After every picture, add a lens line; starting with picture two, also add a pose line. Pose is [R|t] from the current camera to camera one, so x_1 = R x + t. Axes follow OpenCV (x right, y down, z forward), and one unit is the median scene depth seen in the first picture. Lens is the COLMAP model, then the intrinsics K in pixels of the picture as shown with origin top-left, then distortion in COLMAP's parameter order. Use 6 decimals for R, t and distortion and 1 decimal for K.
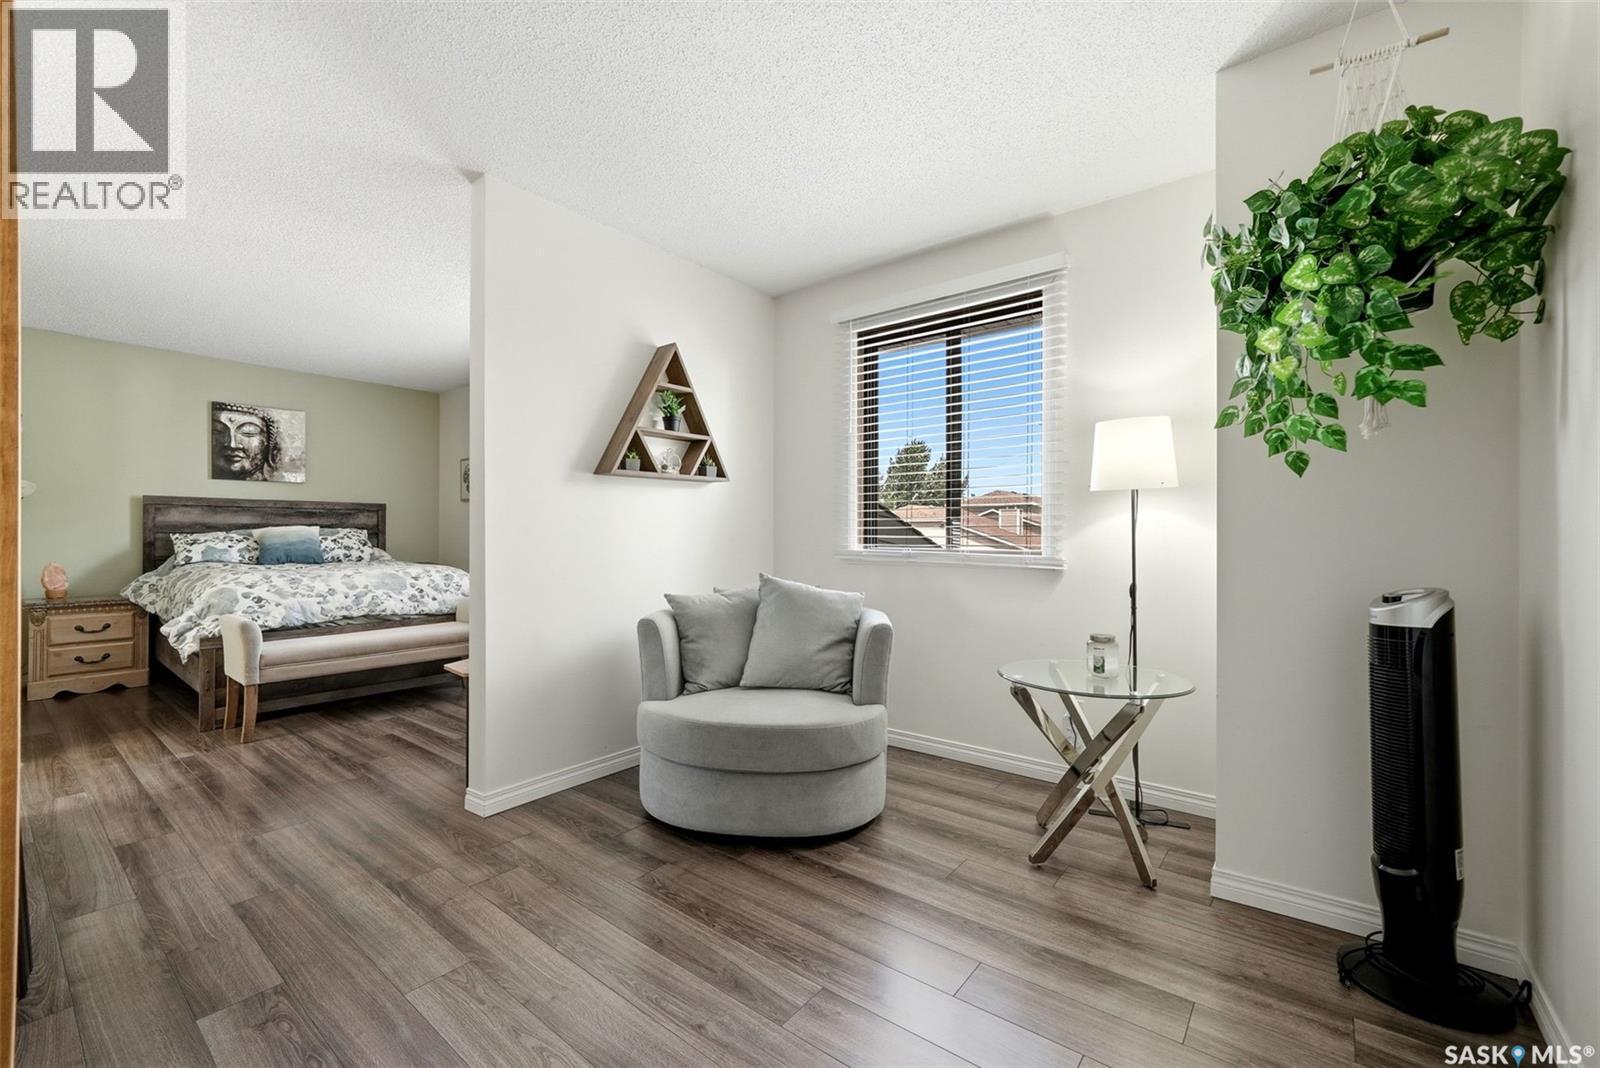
lens RADIAL K [[660.3, 0, 800.0], [0, 660.3, 534.0], [0, 0, 1]] dist [-0.002574, 0.000791]
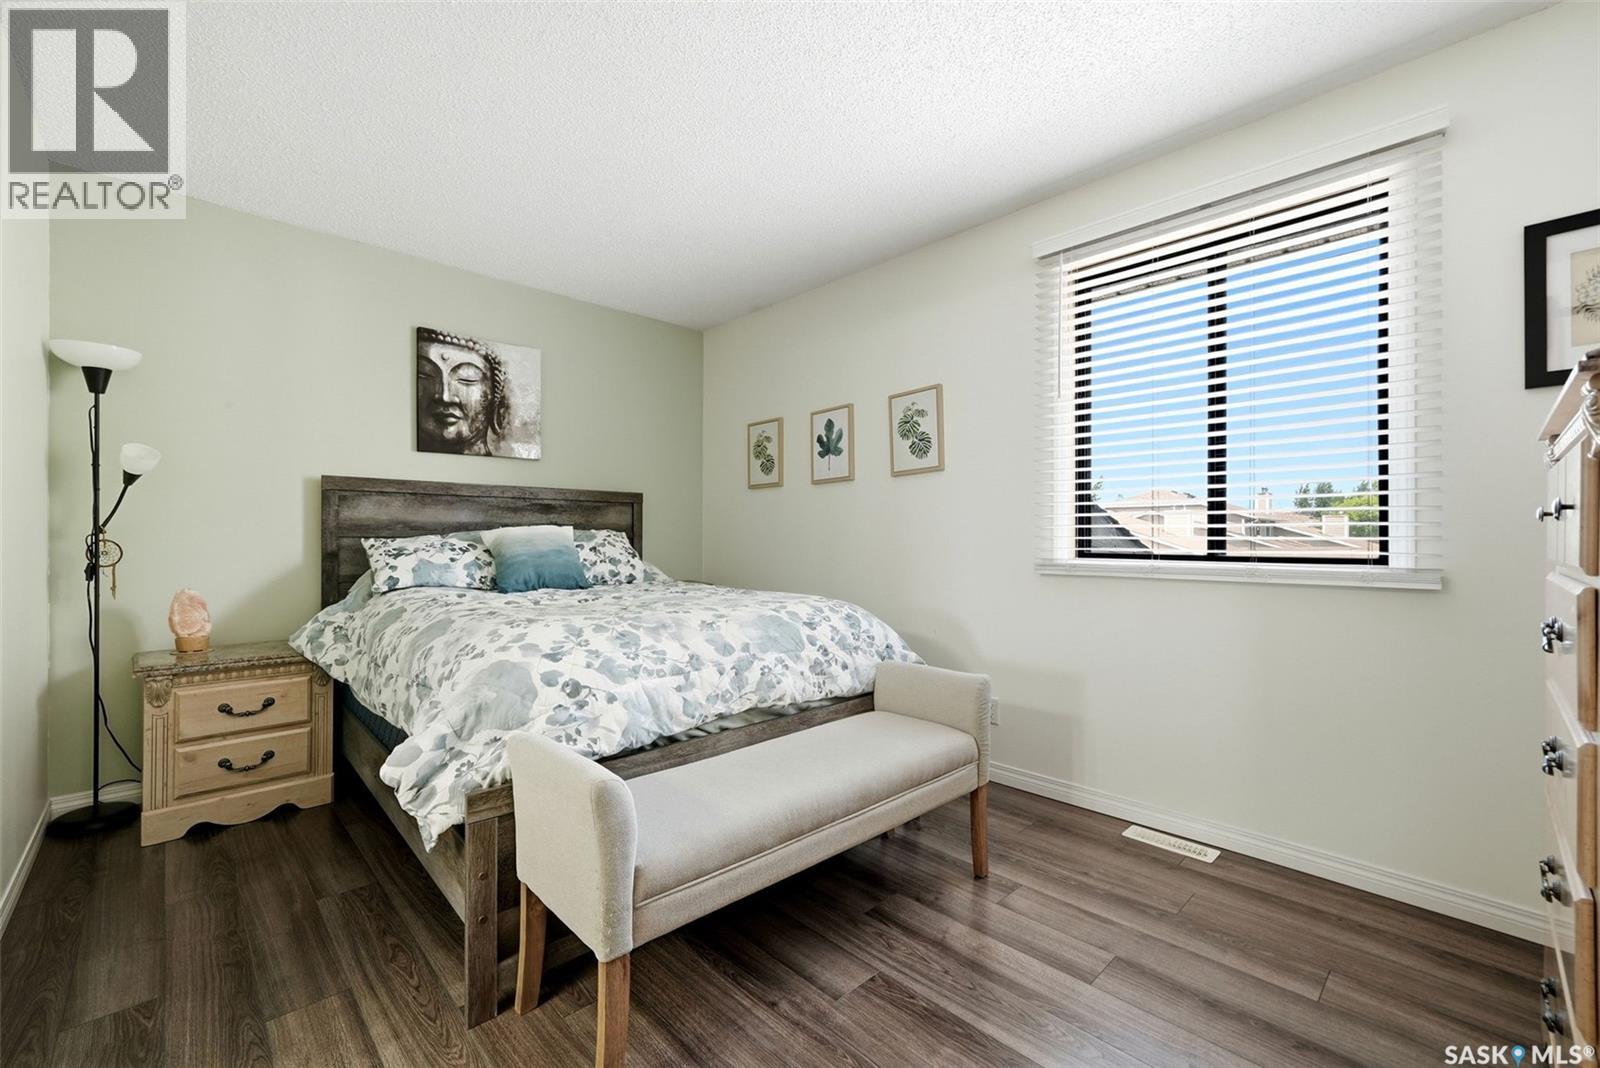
lens RADIAL K [[659.3, 0, 796.4], [0, 659.3, 539.3], [0, 0, 1]] dist [-0.003847, -0.000430]
pose [[0.990140, -0.003442, -0.140036, -0.487239], [0.003279, 0.999994, -0.001391, 0.002388], [0.140040, 0.000918, 0.990145, 0.469047]]
